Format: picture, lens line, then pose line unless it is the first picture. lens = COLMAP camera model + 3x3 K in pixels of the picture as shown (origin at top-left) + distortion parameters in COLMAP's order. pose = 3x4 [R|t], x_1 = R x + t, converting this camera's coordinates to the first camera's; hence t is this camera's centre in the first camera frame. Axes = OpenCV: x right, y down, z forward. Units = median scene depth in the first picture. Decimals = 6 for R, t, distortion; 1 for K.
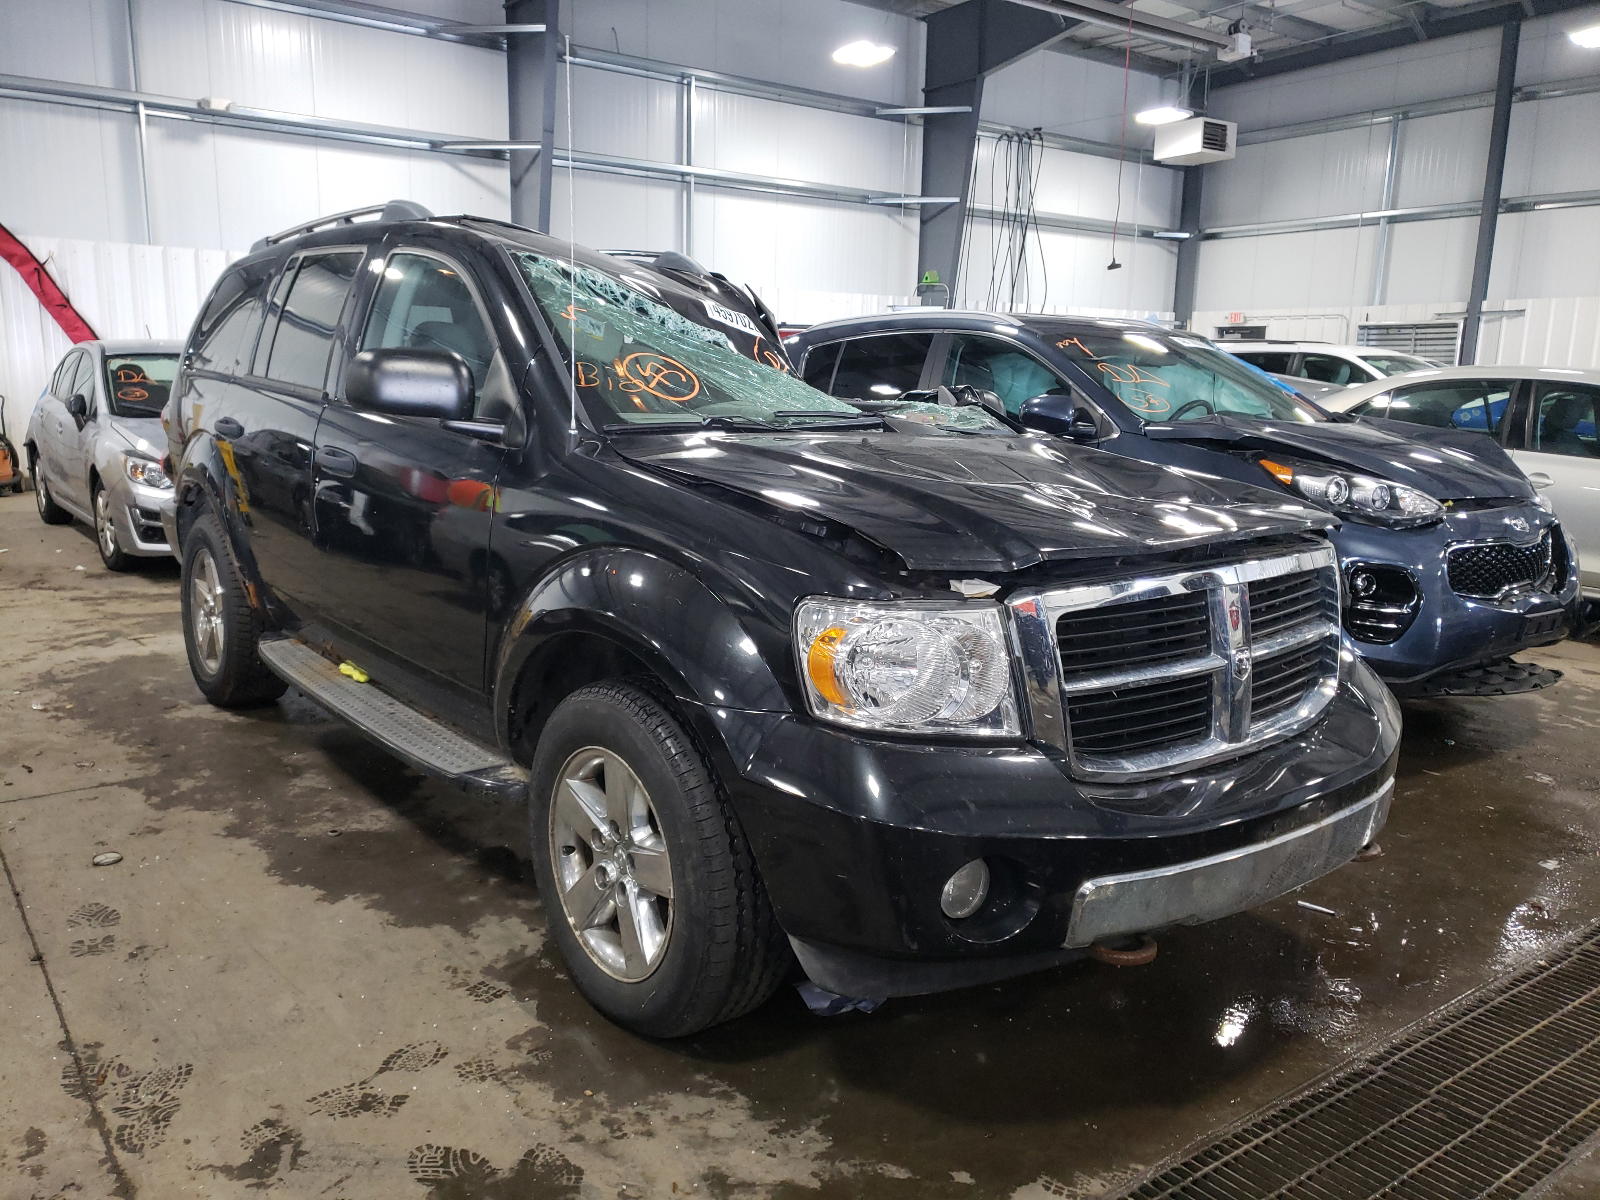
lens RADIAL K [[1252.2, 0, 797.9], [0, 1252.2, 600.9], [0, 0, 1]] dist [0.027708, -0.000970]
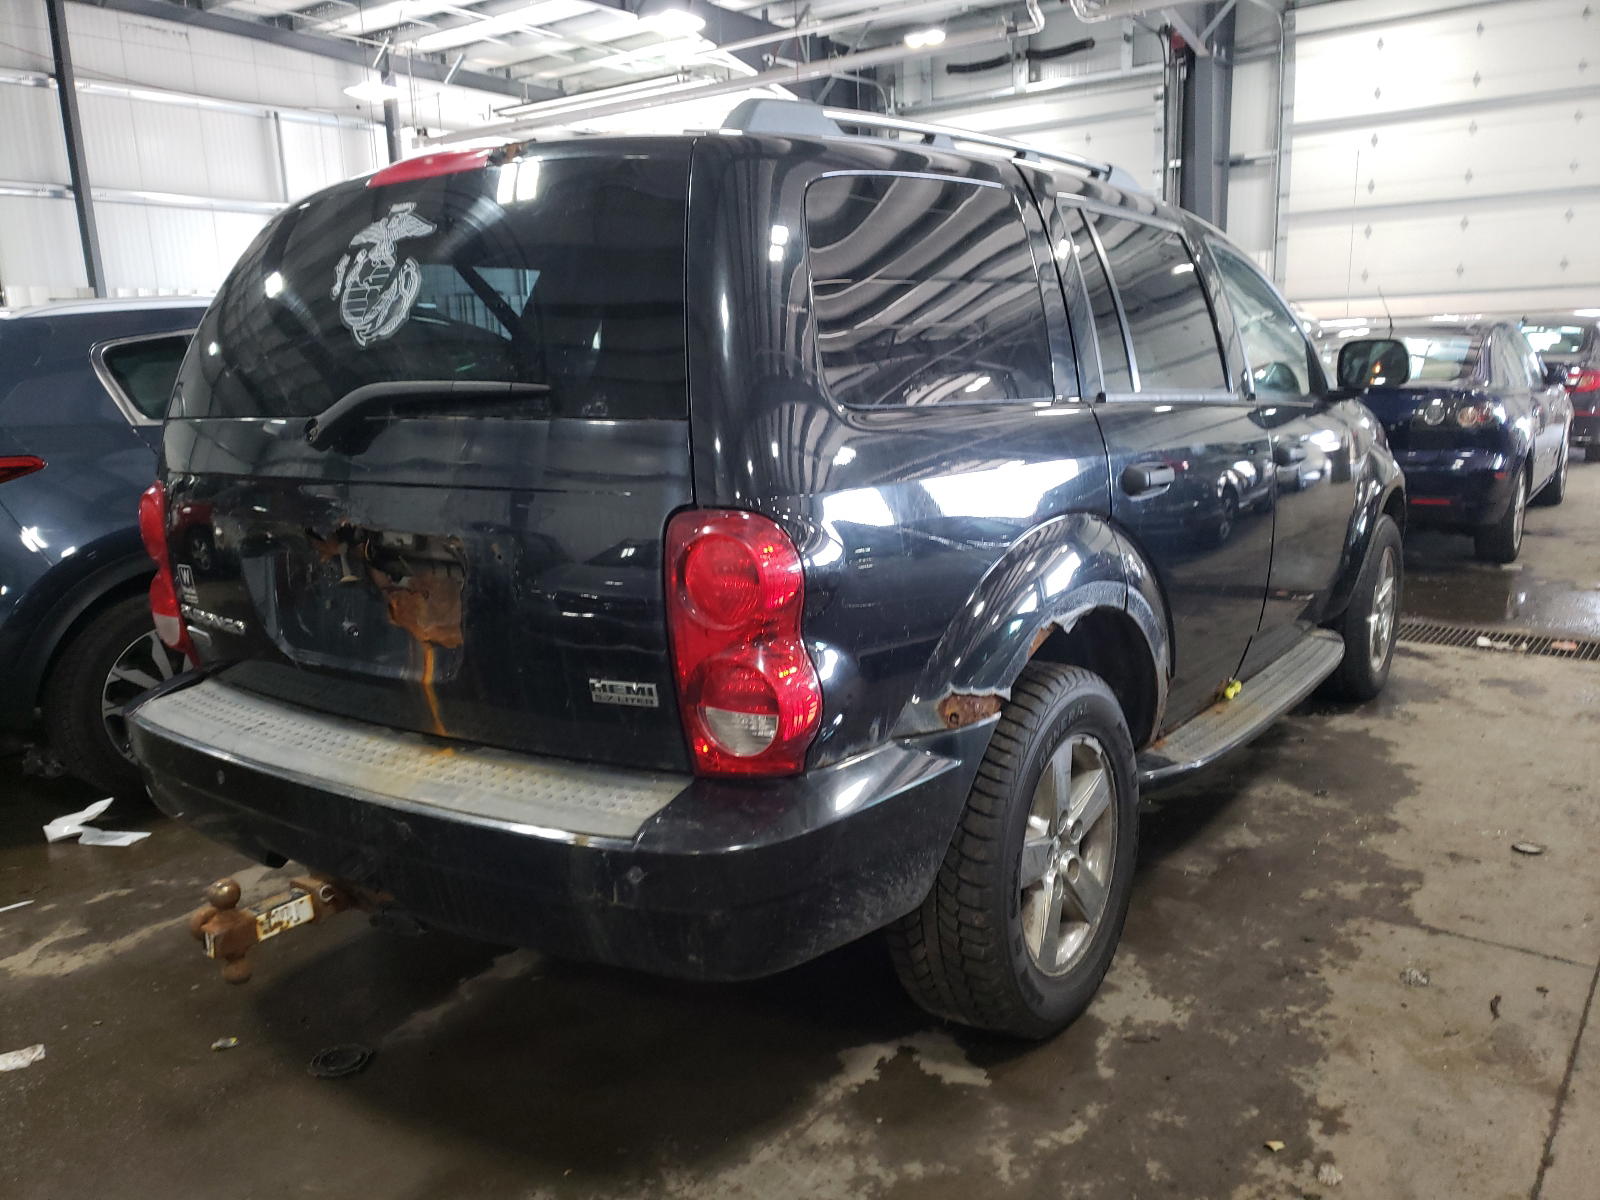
lens RADIAL K [[1217.4, 0, 799.6], [0, 1217.4, 631.8], [0, 0, 1]] dist [0.024463, 0.000036]
pose [[-0.260452, -0.231964, 0.937207, -1.100868], [0.189013, 0.939676, 0.285102, -0.297524], [-0.946804, 0.251400, -0.200897, 1.472667]]
